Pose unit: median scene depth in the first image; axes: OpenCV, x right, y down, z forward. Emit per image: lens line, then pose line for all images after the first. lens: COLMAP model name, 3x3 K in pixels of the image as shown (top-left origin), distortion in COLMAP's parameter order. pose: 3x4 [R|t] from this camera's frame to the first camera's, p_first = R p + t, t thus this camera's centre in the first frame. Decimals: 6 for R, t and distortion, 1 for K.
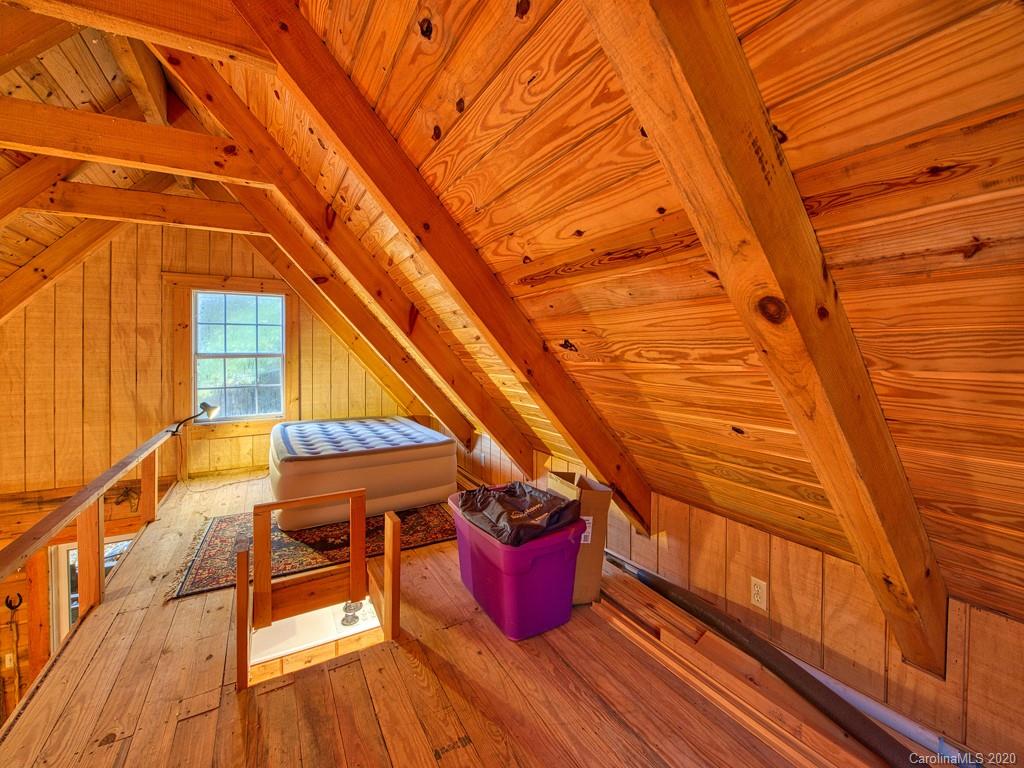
lens RADIAL K [[421.2, 0, 509.1], [0, 421.2, 350.9], [0, 0, 1]] dist [-0.017328, -0.000476]
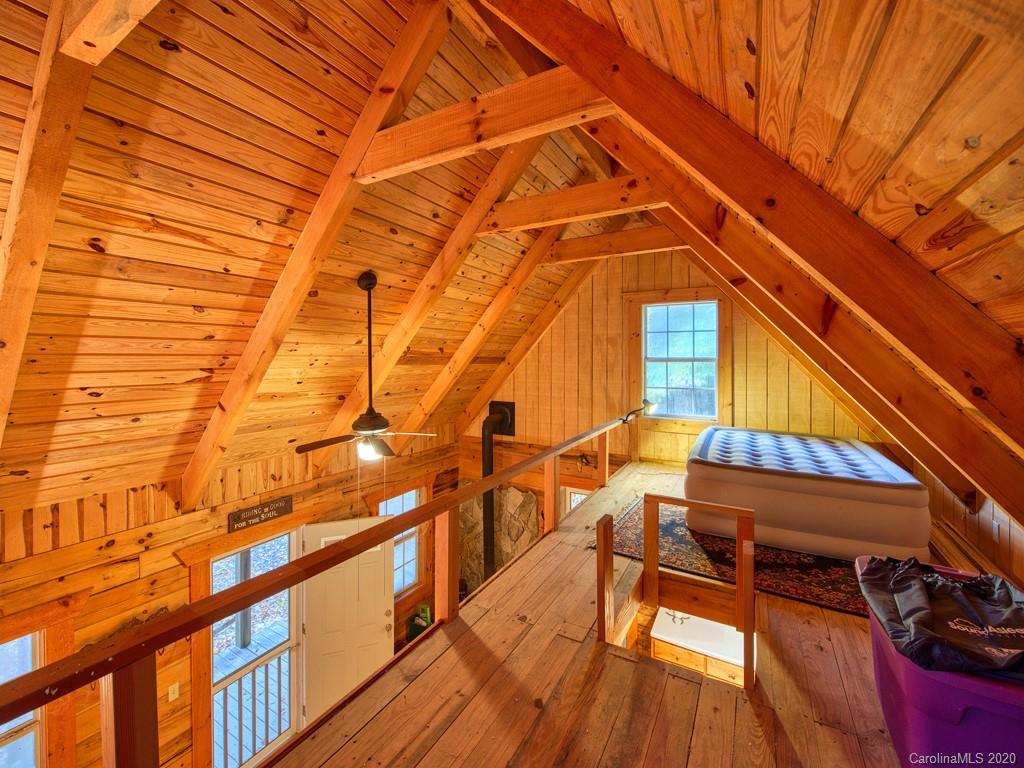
lens RADIAL K [[421.2, 0, 509.1], [0, 421.2, 350.9], [0, 0, 1]] dist [-0.017328, -0.000476]
pose [[0.497712, -0.005688, -0.867324, 0.146315], [-0.005268, 0.999940, -0.009580, 0.001116], [0.867326, 0.009337, 0.497652, 0.093039]]
